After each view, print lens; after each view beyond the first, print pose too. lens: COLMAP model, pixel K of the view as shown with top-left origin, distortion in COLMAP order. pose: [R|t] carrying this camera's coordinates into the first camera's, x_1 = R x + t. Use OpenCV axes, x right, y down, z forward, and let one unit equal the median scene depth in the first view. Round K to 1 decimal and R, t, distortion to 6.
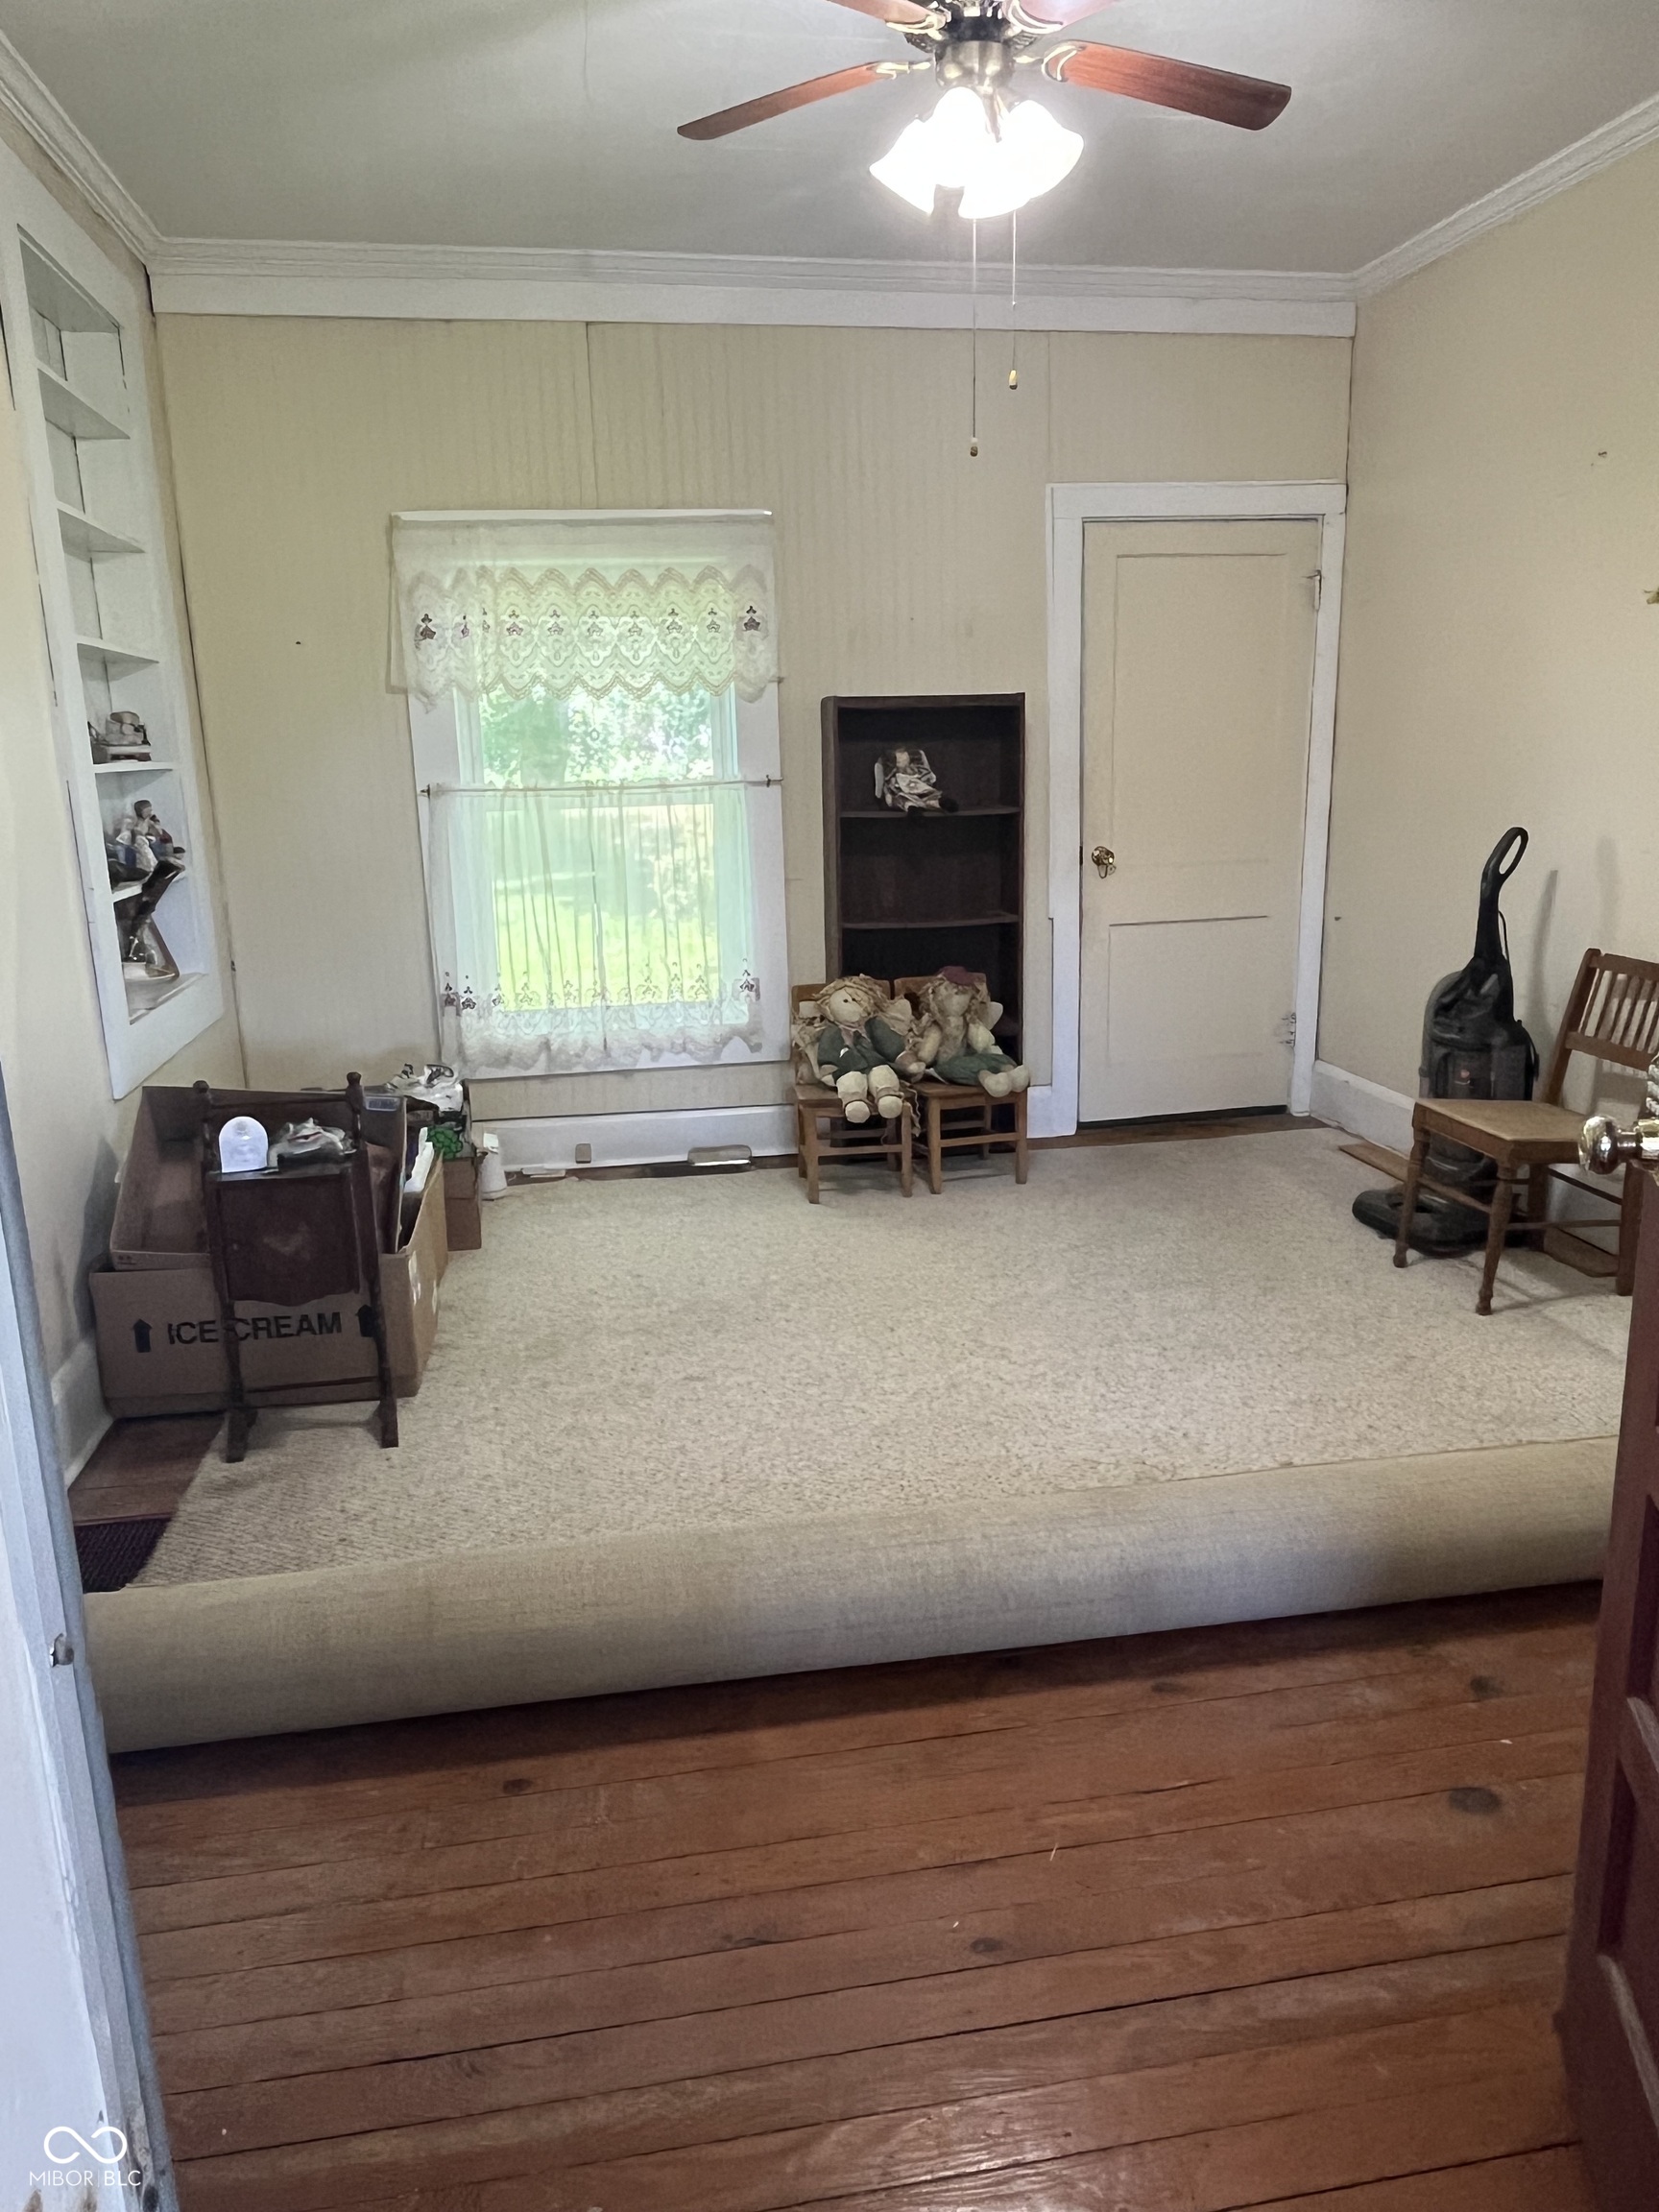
lens RADIAL K [[1525.3, 0, 834.4], [0, 1525.3, 1117.5], [0, 0, 1]] dist [-0.009403, 0.008942]
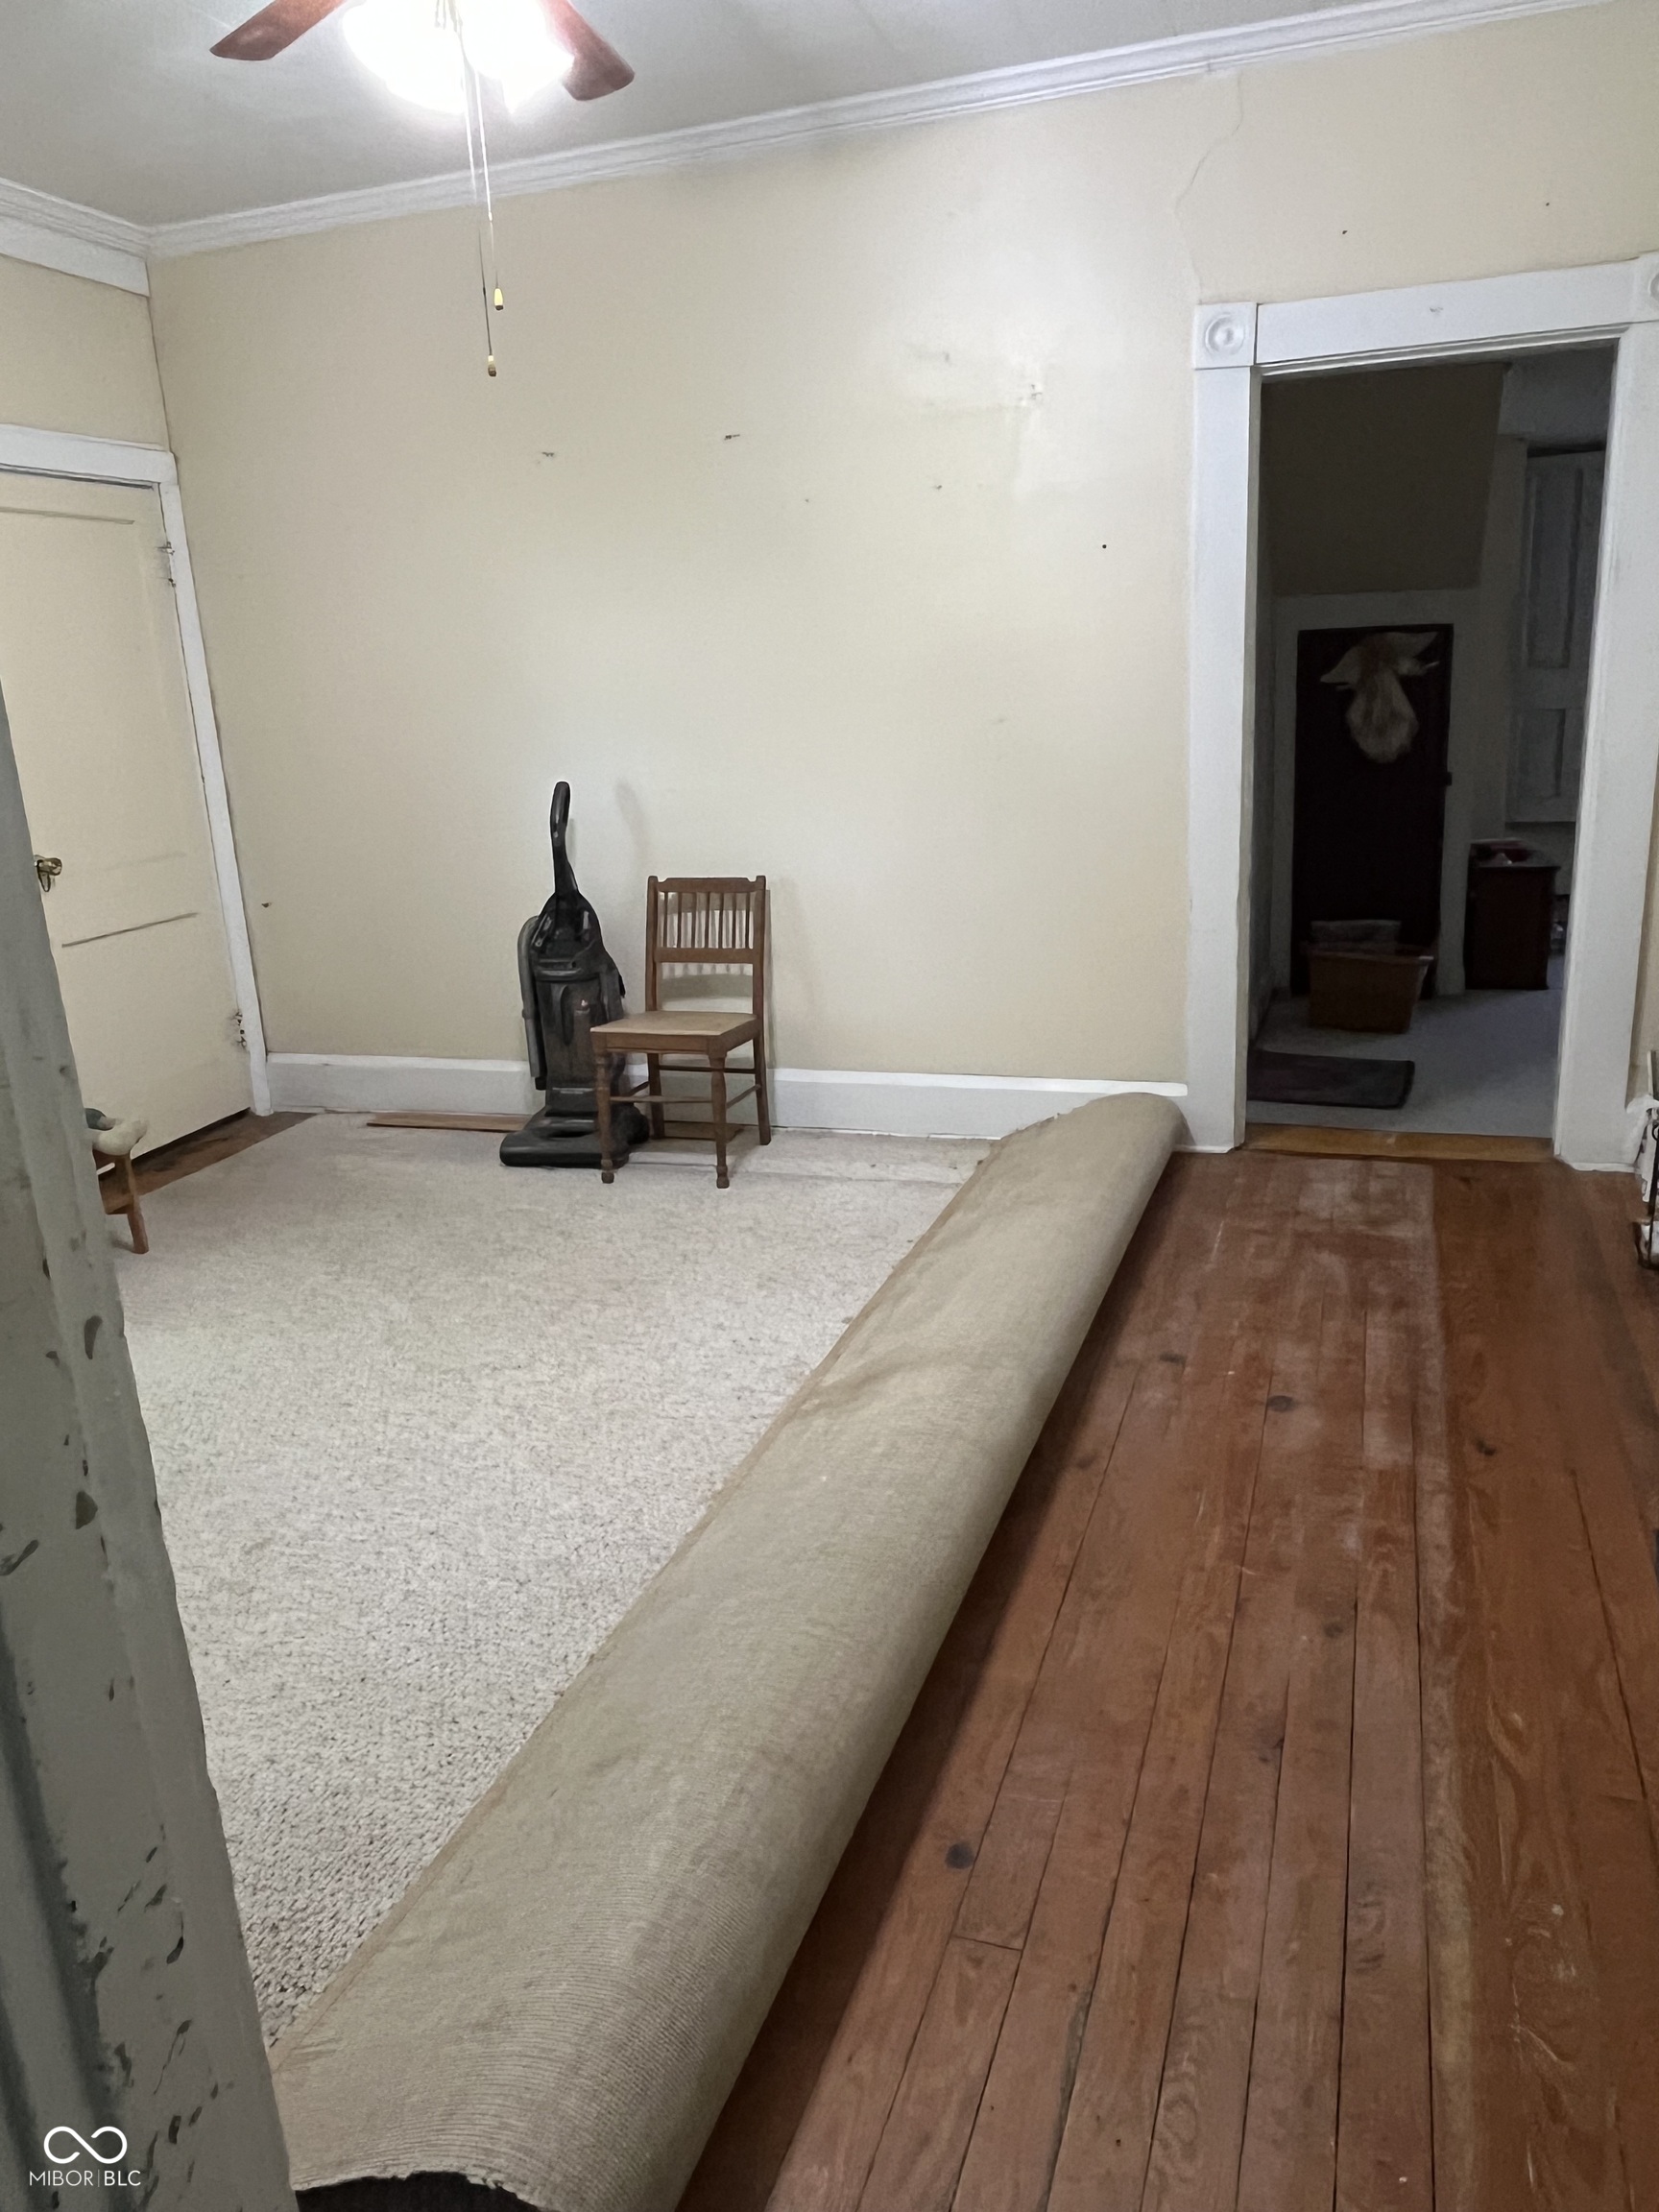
lens RADIAL K [[1525.3, 0, 837.7], [0, 1525.3, 1093.7], [0, 0, 1]] dist [-0.009403, 0.008942]
pose [[0.479425, -0.232312, 0.846276, -0.455967], [0.253311, 0.959913, 0.120003, -0.052406], [-0.840229, 0.156838, 0.519053, 0.280674]]
